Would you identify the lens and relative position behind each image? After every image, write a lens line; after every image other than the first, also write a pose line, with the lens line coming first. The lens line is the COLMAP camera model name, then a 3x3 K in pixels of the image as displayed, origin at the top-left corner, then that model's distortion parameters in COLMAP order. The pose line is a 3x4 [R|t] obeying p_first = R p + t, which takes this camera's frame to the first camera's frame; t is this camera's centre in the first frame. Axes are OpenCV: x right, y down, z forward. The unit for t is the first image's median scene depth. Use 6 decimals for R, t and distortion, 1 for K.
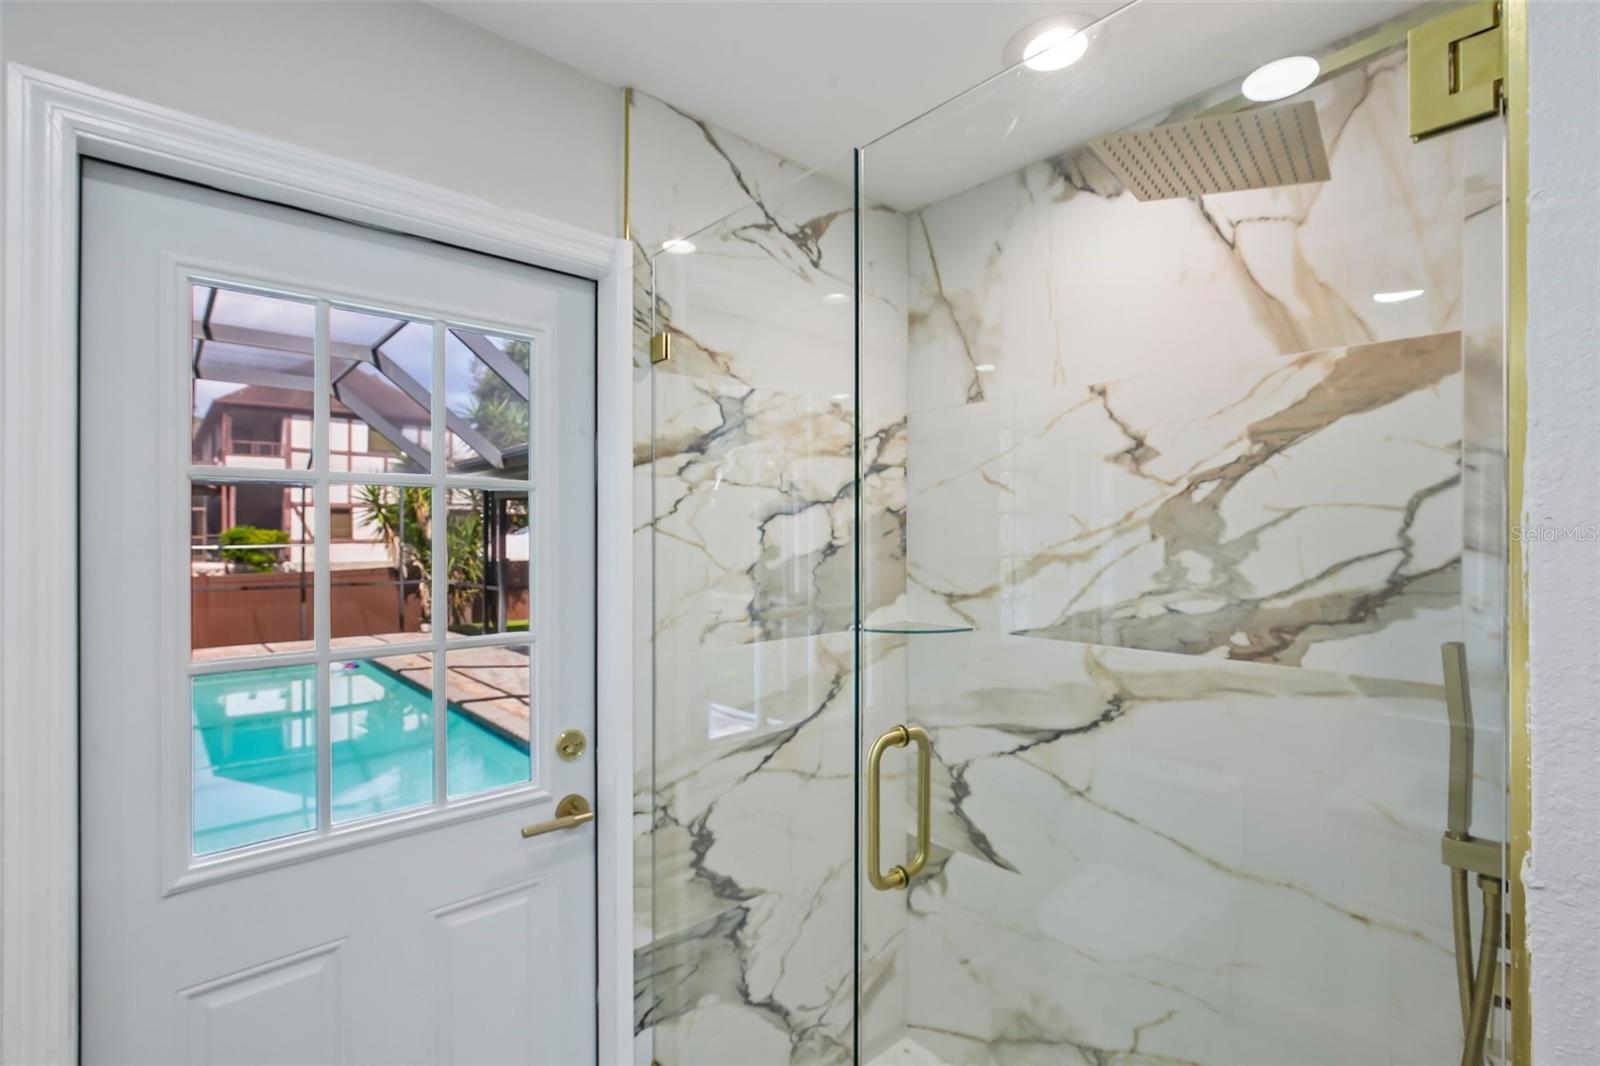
lens RADIAL K [[733.5, 0, 802.6], [0, 733.5, 538.3], [0, 0, 1]] dist [-0.020131, 0.005678]
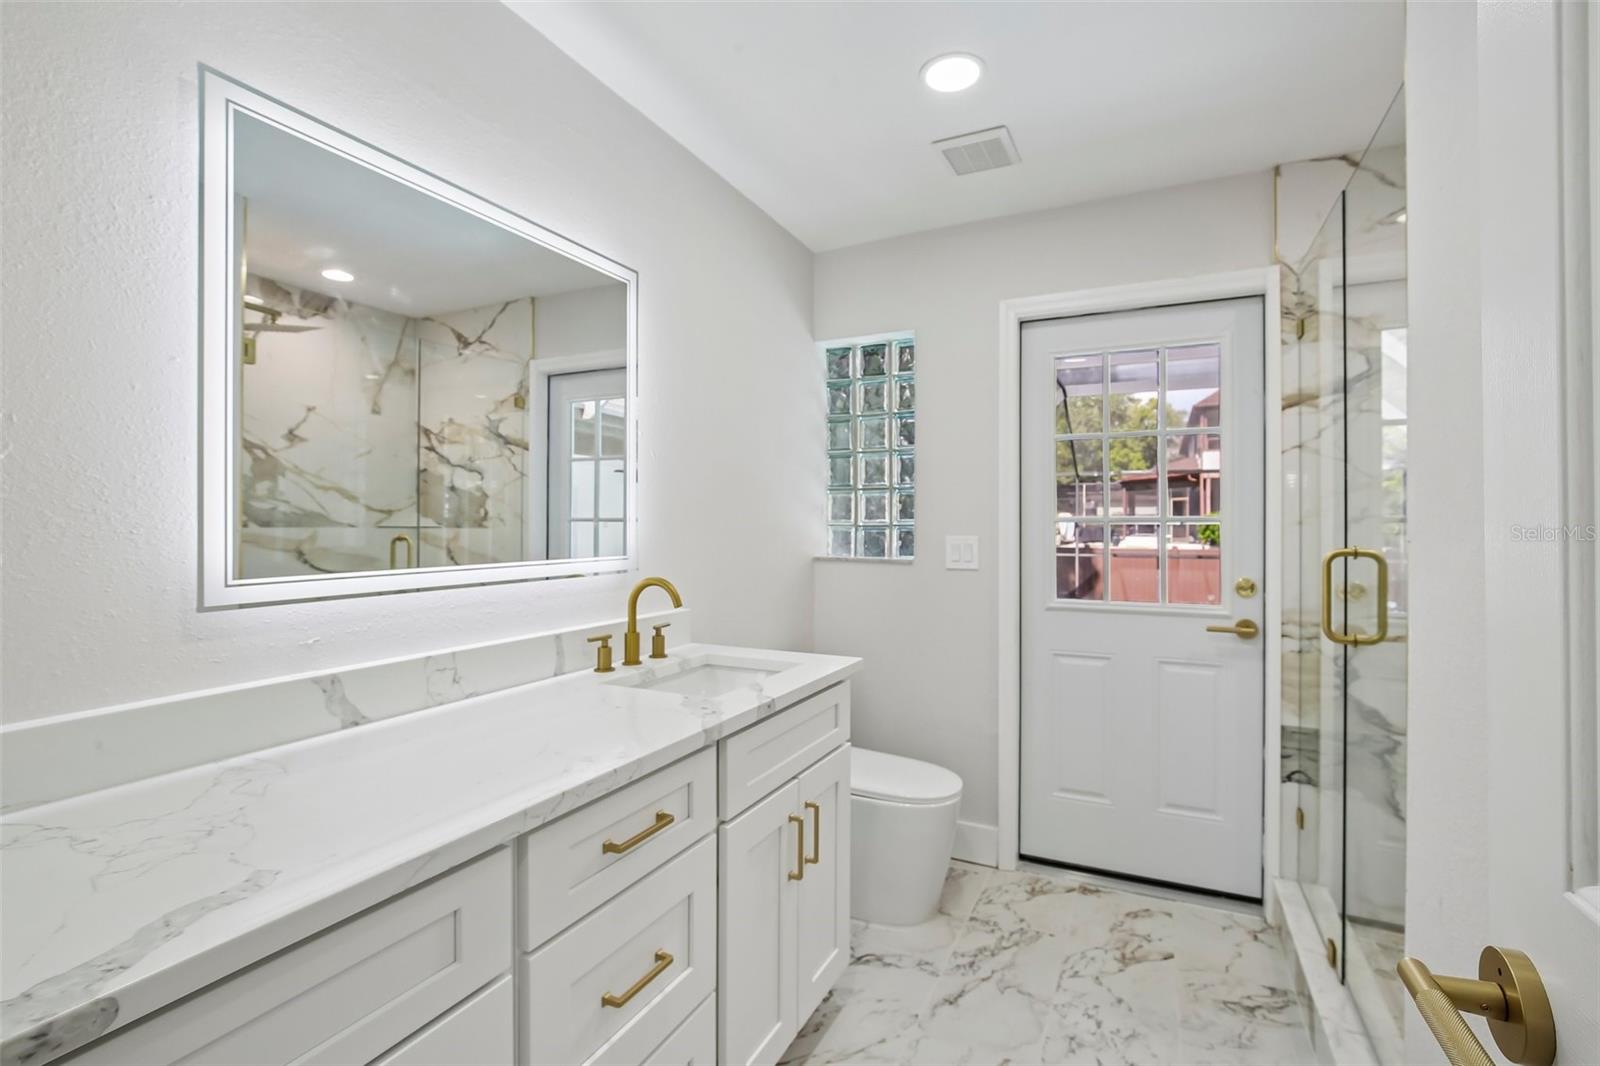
lens RADIAL K [[733.5, 0, 816.7], [0, 733.5, 512.1], [0, 0, 1]] dist [-0.020131, 0.005678]
pose [[0.389775, -0.015081, -0.920787, 0.786433], [-0.005828, 0.999805, -0.018842, 0.150459], [0.920892, 0.012711, 0.389612, -0.490769]]
